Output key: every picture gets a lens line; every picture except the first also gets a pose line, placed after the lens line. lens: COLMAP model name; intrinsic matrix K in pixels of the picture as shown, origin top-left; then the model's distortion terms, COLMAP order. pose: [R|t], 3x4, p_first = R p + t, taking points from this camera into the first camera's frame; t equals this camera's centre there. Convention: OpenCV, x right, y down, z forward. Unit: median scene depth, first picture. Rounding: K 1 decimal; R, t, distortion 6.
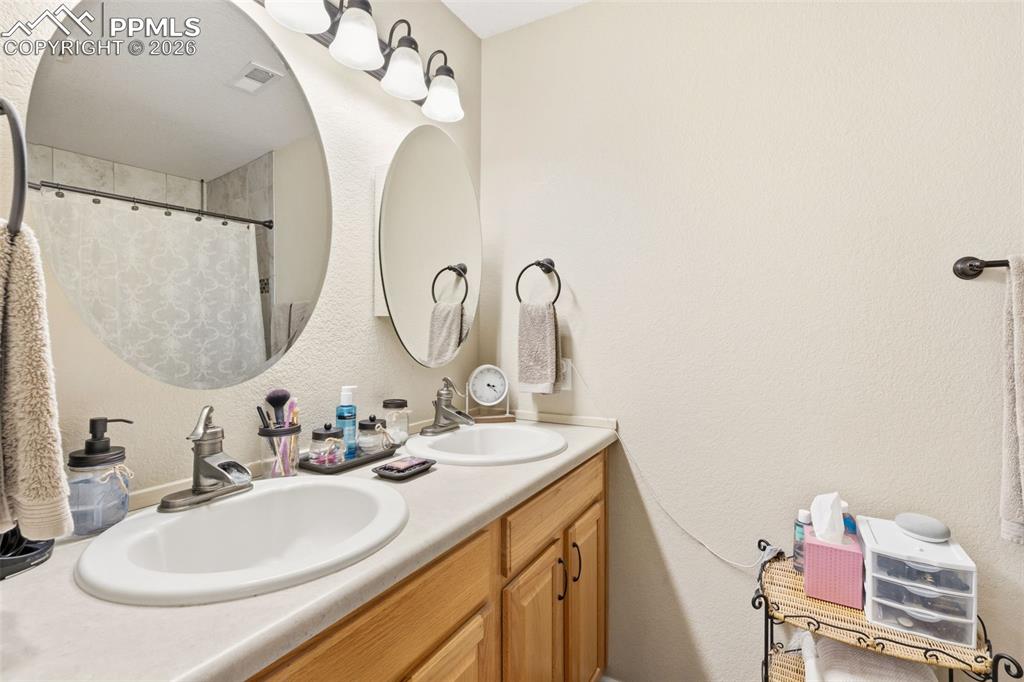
lens RADIAL K [[469.7, 0, 513.1], [0, 469.7, 336.4], [0, 0, 1]] dist [0.004101, 0.000386]
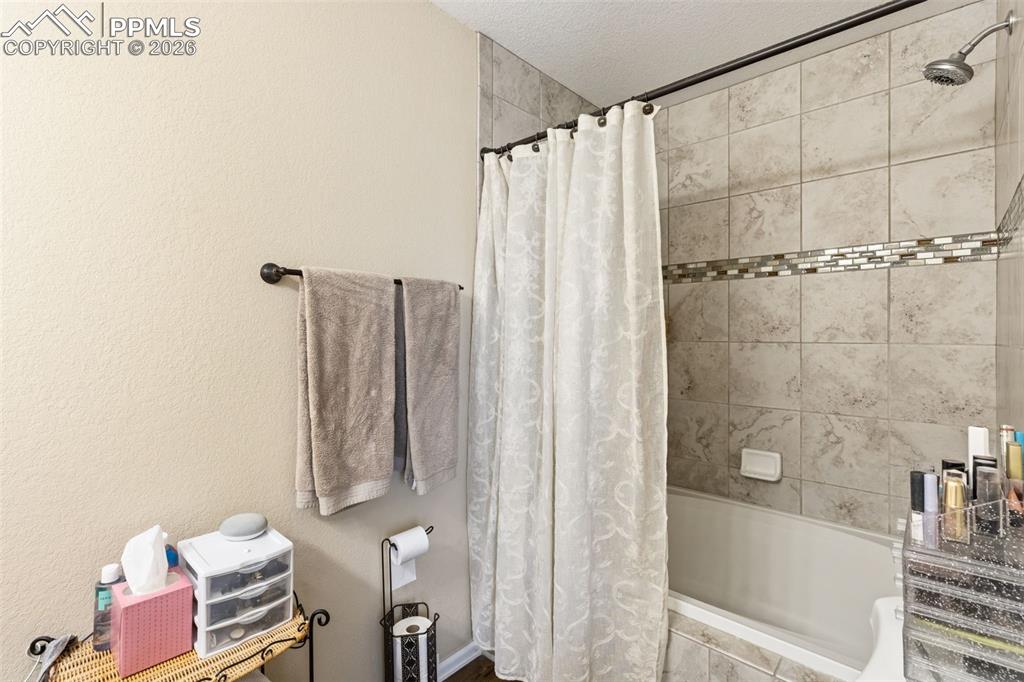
lens RADIAL K [[469.7, 0, 514.5], [0, 469.7, 334.5], [0, 0, 1]] dist [0.004101, 0.000386]
pose [[0.215662, -0.000384, 0.976468, 0.018972], [0.009409, 0.999954, -0.001685, 0.004879], [-0.976423, 0.009551, 0.215655, 0.233997]]
